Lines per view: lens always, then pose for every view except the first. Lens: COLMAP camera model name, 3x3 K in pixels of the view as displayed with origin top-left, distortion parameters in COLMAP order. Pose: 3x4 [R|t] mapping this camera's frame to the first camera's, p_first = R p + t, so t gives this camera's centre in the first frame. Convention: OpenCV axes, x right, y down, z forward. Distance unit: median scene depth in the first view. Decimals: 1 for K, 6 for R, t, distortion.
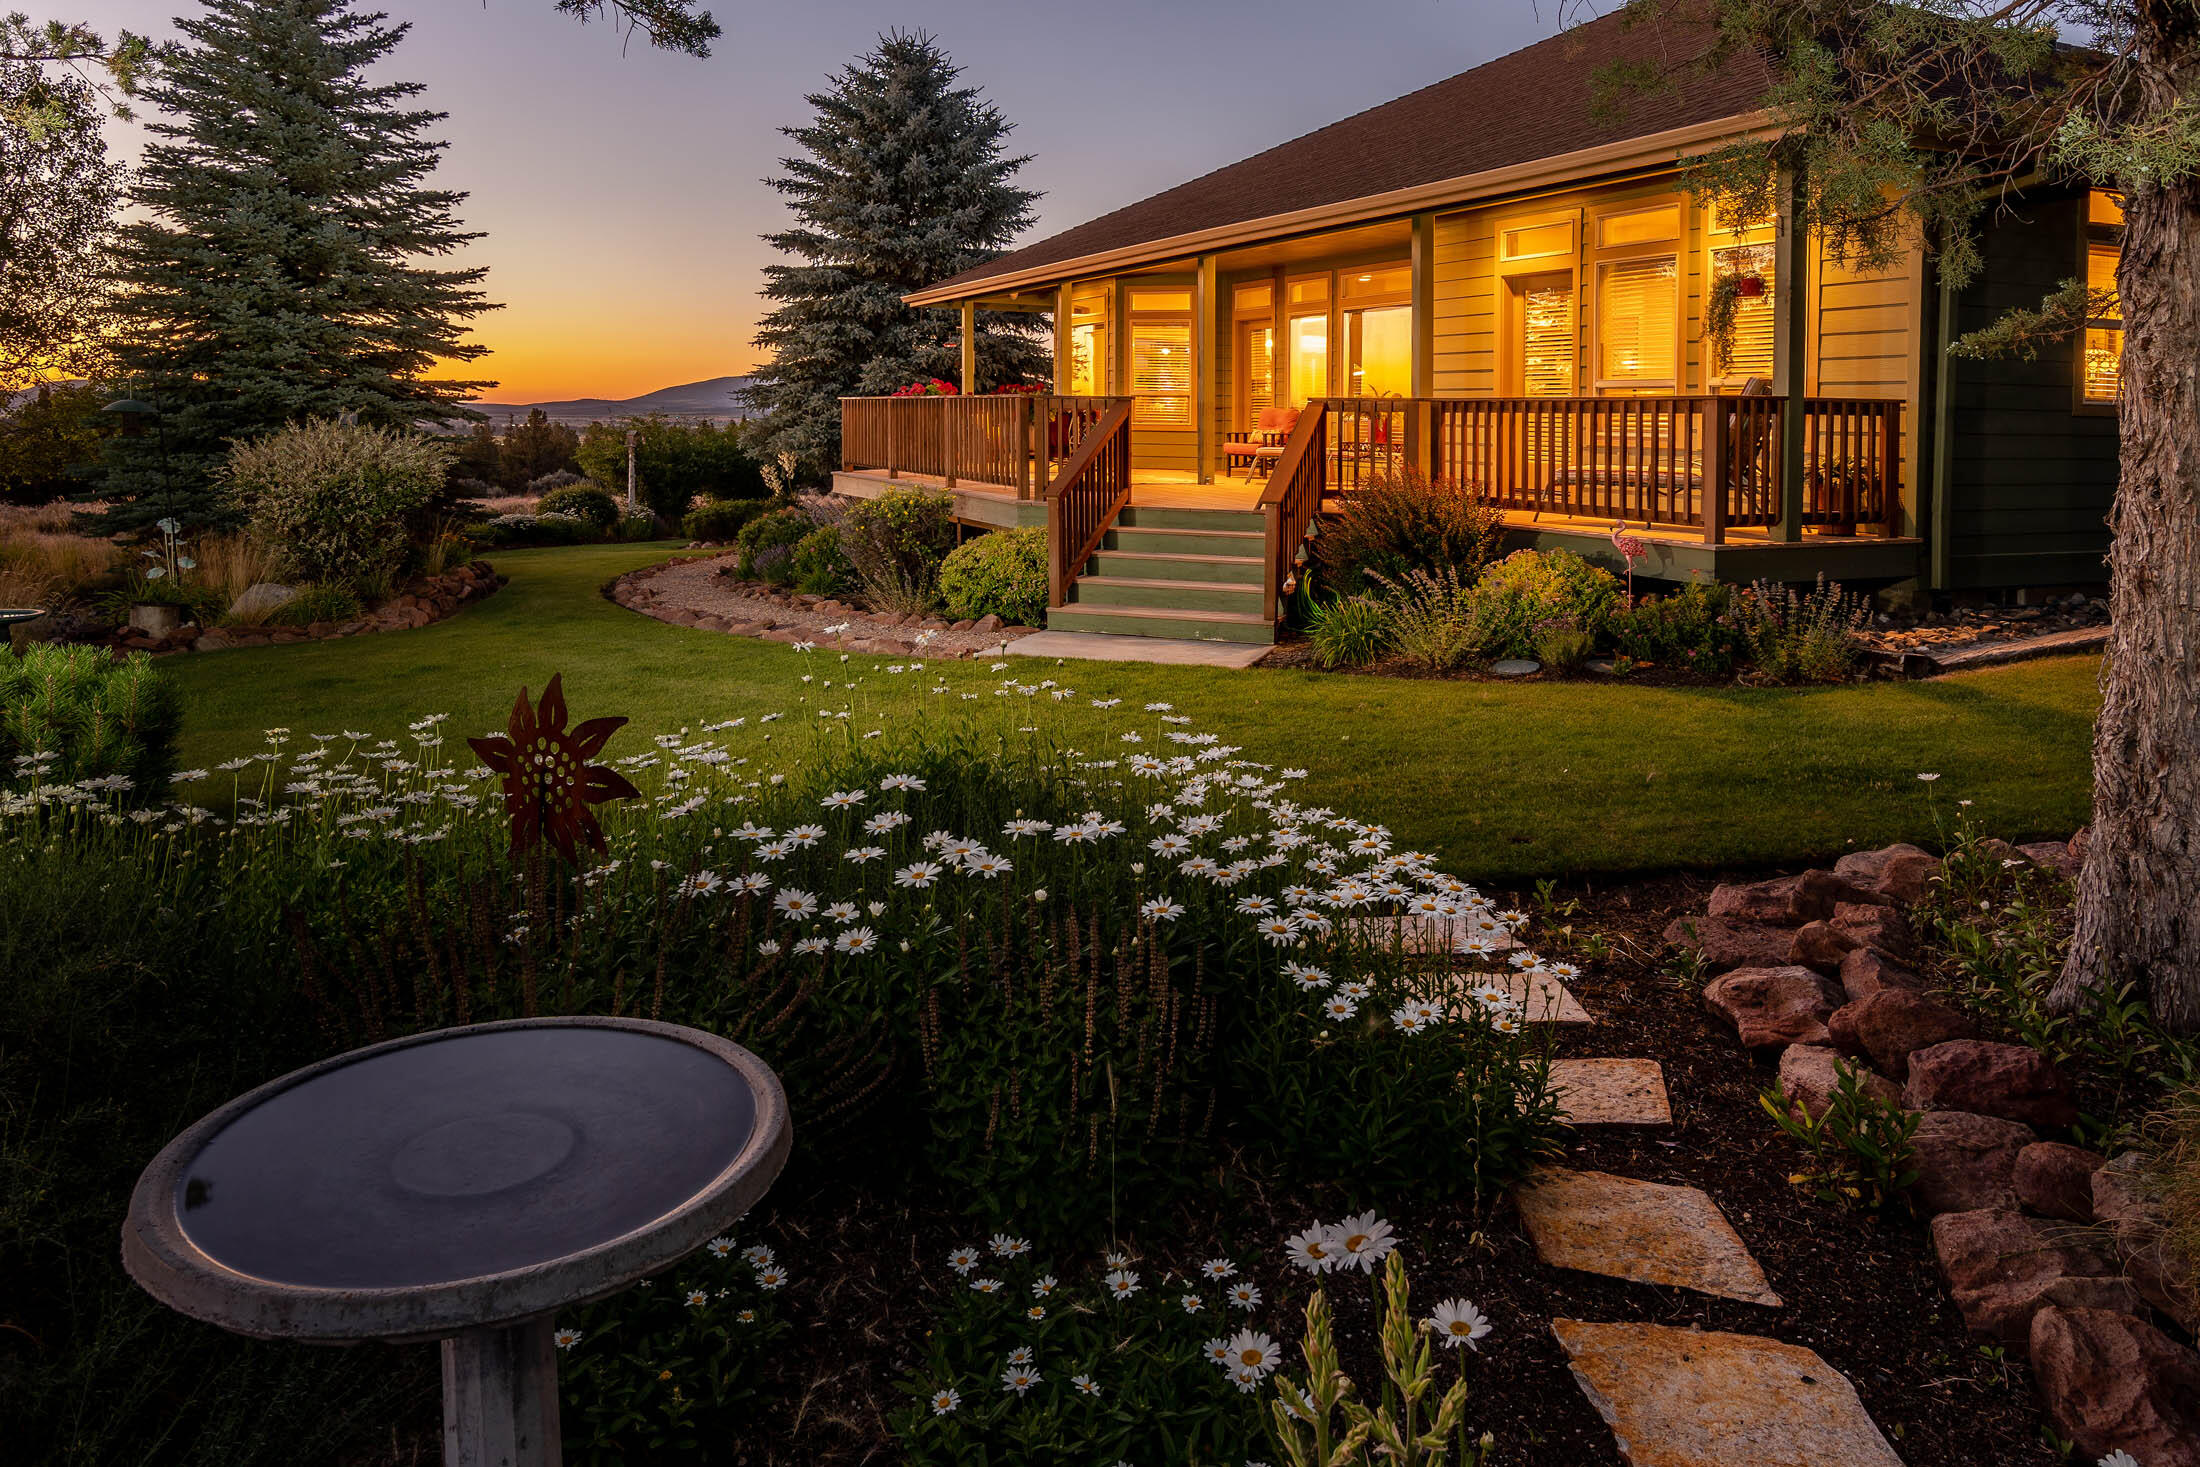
lens RADIAL K [[1423.7, 0, 1107.3], [0, 1423.7, 500.7], [0, 0, 1]] dist [-0.000297, -0.000131]
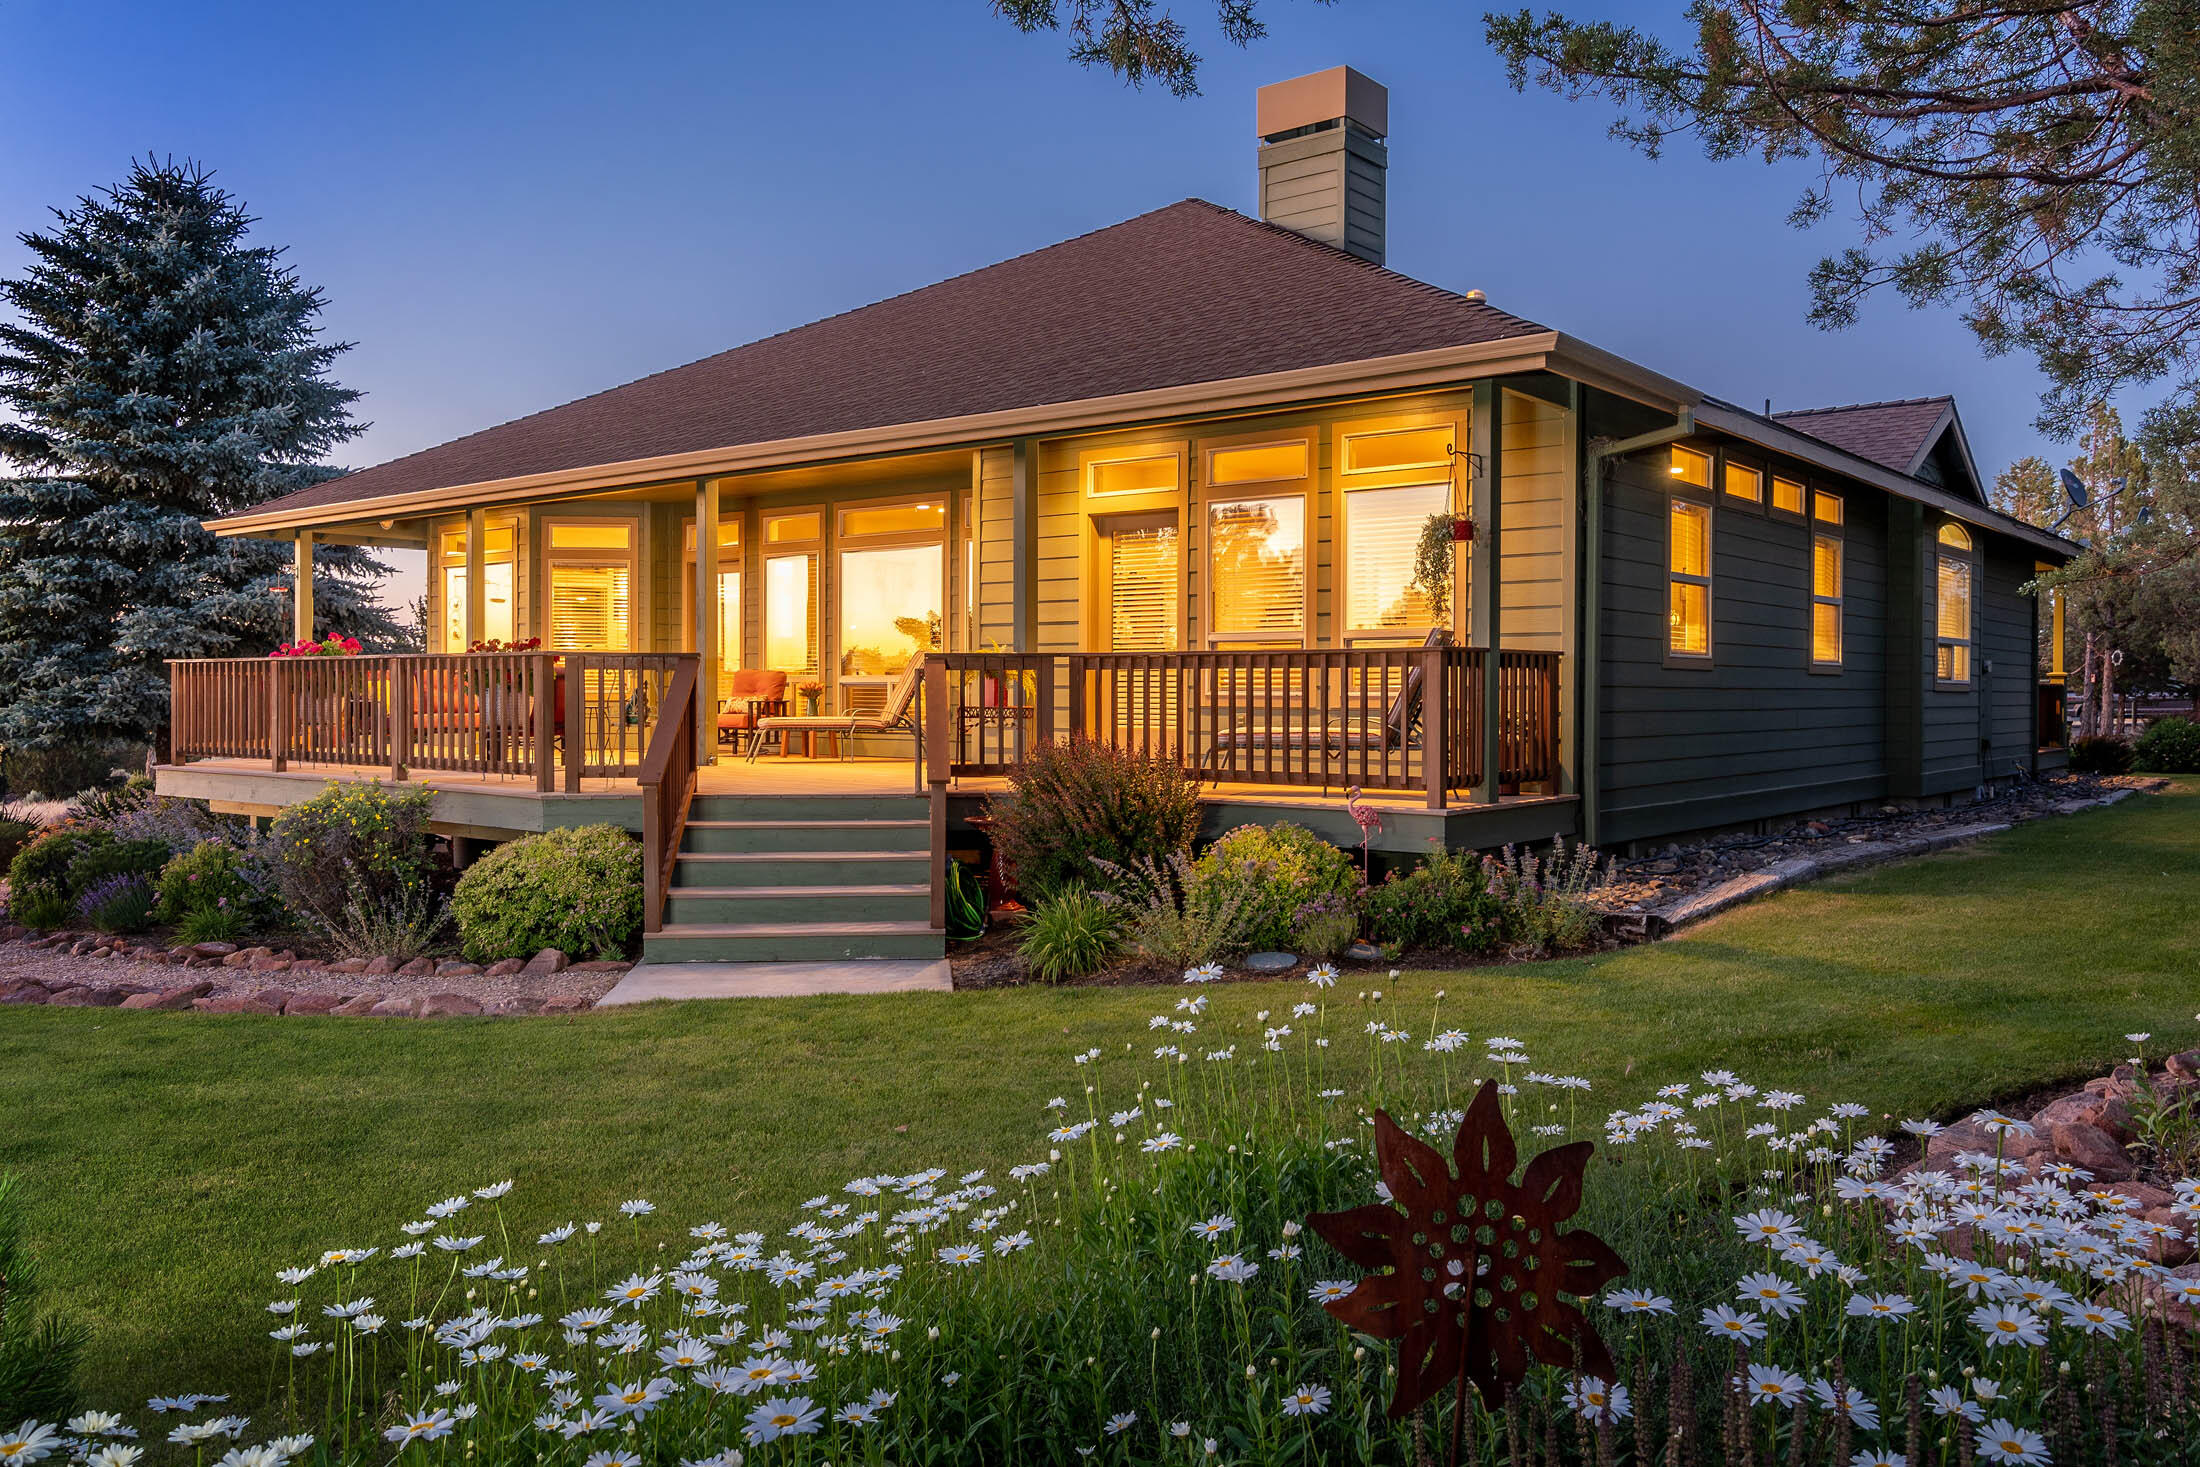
lens RADIAL K [[1667.4, 0, 1100.0], [0, 1667.4, 733.5], [0, 0, 1]] dist [-0.000163, 0.003272]
pose [[0.911092, -0.024822, 0.411456, -0.136737], [0.036628, 0.999112, -0.020834, -0.002412], [-0.410574, 0.034052, 0.911191, 0.072713]]
